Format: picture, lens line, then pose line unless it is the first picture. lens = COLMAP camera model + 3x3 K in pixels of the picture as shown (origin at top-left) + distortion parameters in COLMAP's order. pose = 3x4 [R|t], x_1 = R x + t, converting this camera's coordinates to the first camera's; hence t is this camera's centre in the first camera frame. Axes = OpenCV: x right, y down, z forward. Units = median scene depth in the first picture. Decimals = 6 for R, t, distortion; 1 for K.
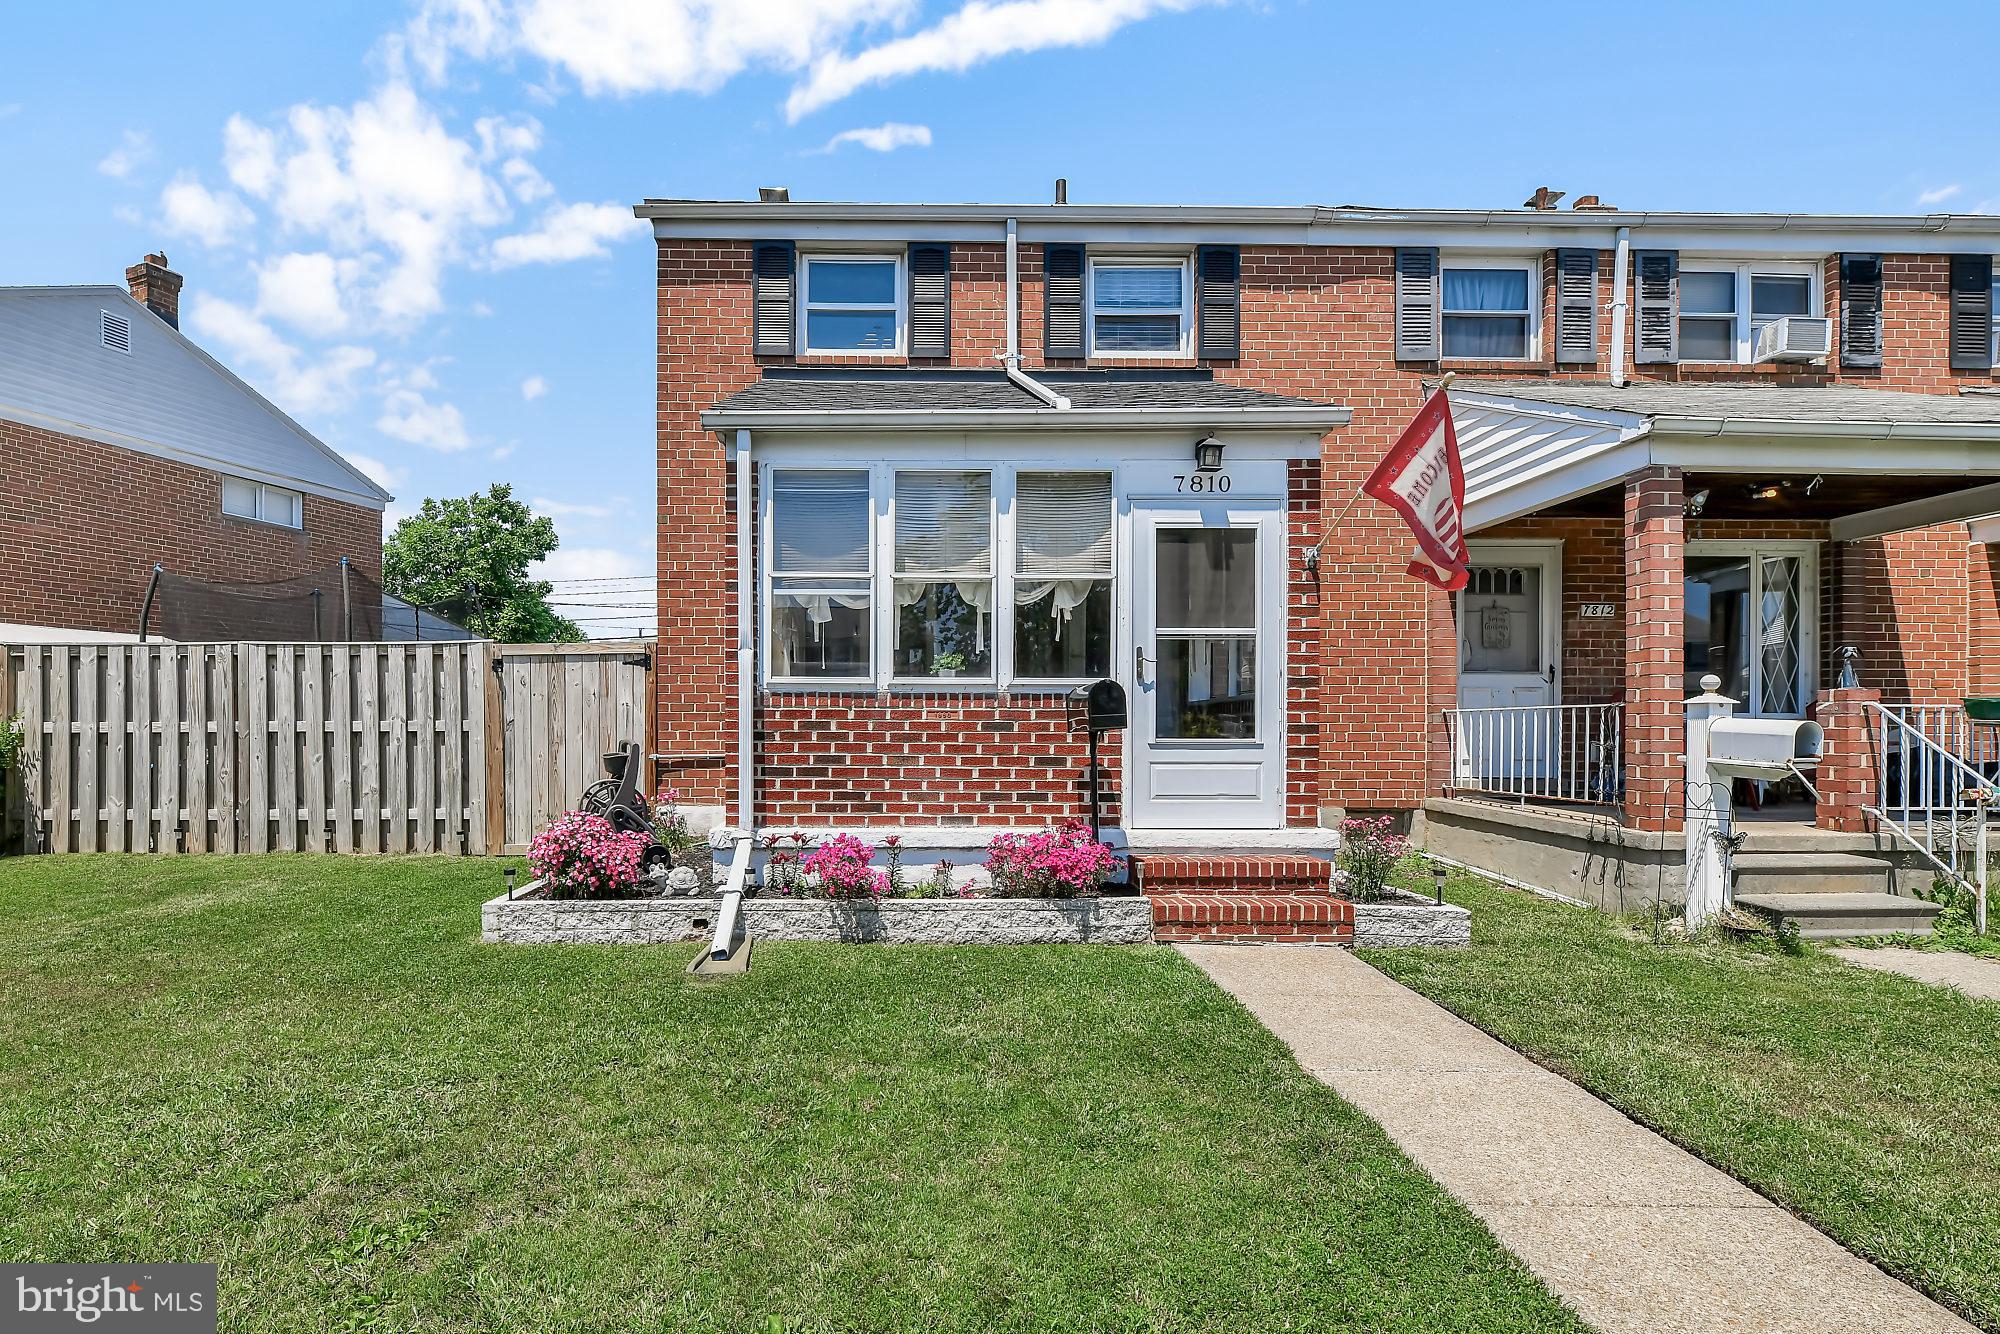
lens RADIAL K [[957.4, 0, 996.6], [0, 957.4, 739.3], [0, 0, 1]] dist [0.000275, -0.000772]
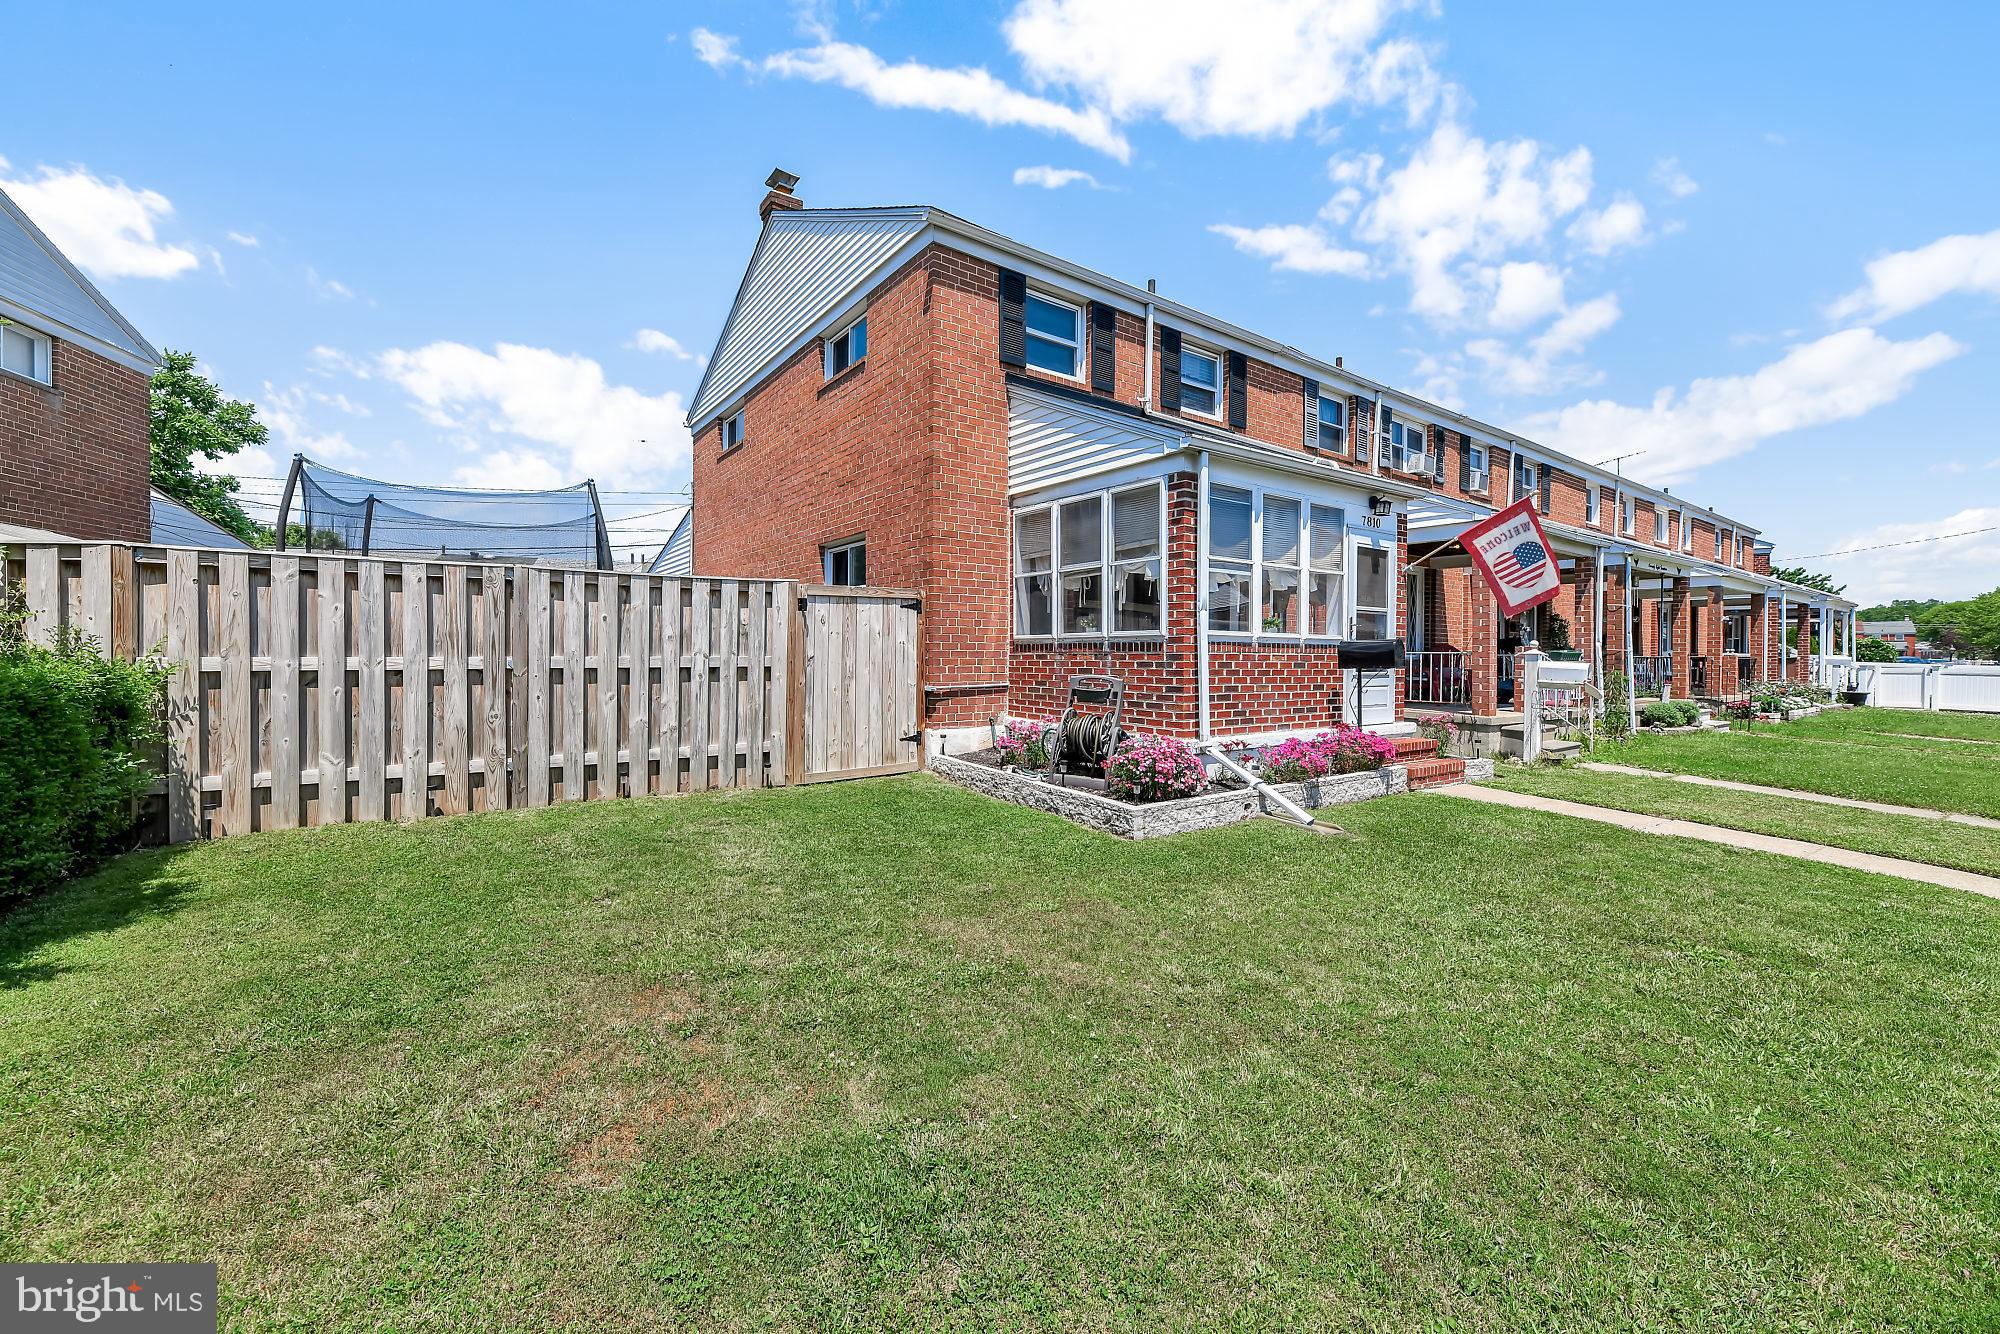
lens RADIAL K [[783.1, 0, 1000.0], [0, 783.1, 667.0], [0, 0, 1]] dist [-0.001730, -0.000117]
pose [[0.825647, -0.004127, 0.564172, -0.825875], [-0.000365, 0.999969, 0.007850, -0.015096], [-0.564187, -0.006687, 0.825620, 0.165695]]
